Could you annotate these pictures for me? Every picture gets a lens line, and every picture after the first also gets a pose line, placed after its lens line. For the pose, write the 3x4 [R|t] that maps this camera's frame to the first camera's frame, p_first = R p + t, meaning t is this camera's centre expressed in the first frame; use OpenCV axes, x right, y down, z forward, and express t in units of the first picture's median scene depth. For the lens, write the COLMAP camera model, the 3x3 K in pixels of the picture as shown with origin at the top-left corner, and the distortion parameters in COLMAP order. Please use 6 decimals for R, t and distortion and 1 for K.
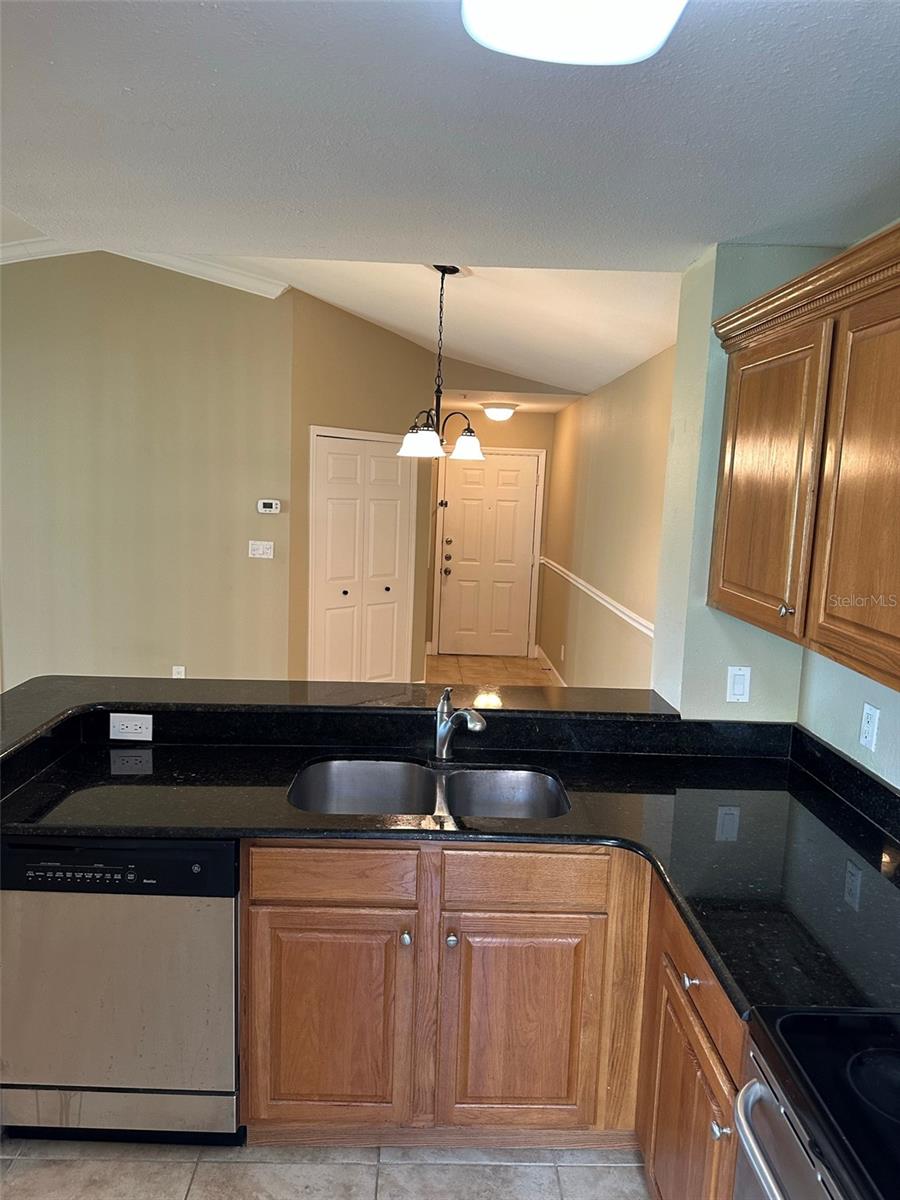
lens RADIAL K [[846.7, 0, 442.9], [0, 846.7, 596.1], [0, 0, 1]] dist [0.066216, -0.082715]
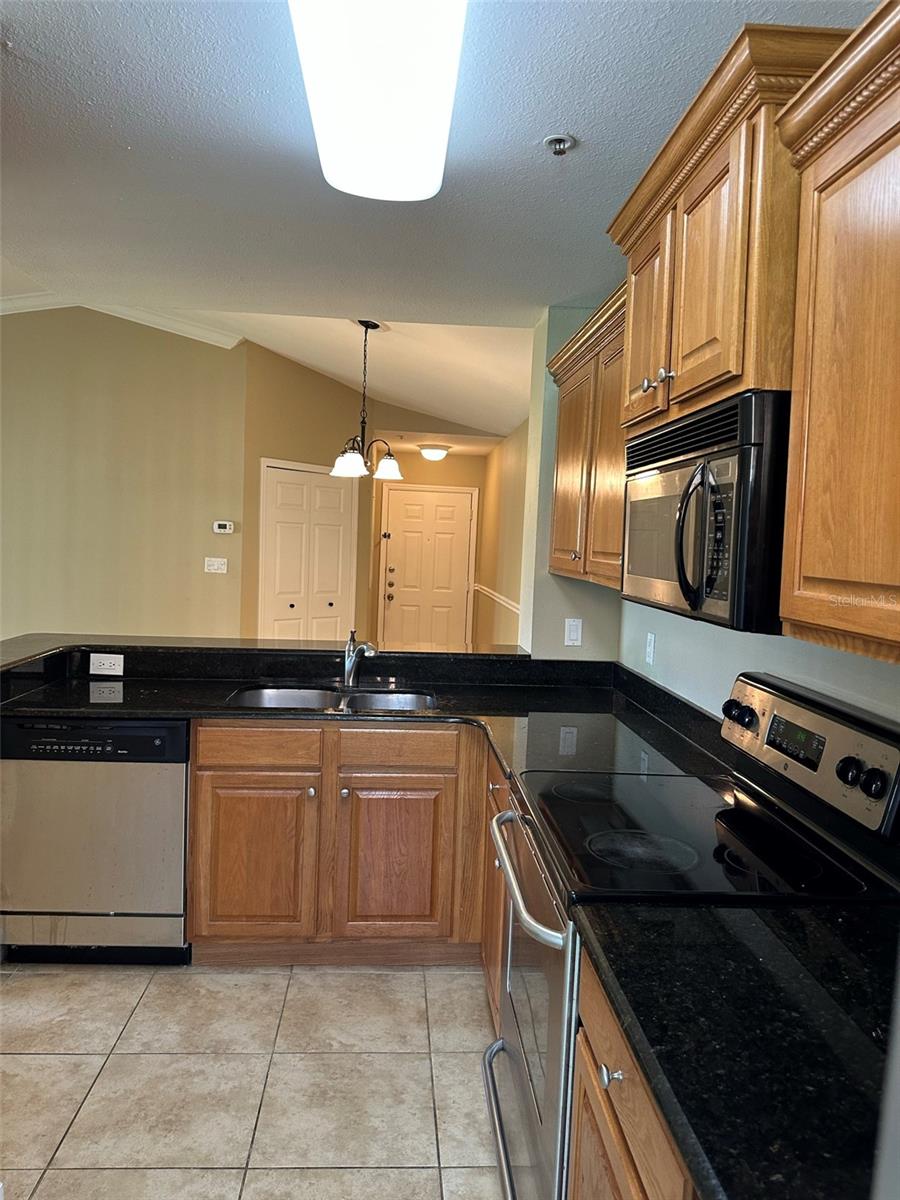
lens RADIAL K [[846.7, 0, 450.0], [0, 846.7, 597.5], [0, 0, 1]] dist [0.066216, -0.082715]
pose [[0.998665, 0.000886, 0.051651, 0.089704], [0.002417, 0.997957, -0.063849, 0.141572], [-0.051602, 0.063889, 0.996622, -0.332610]]
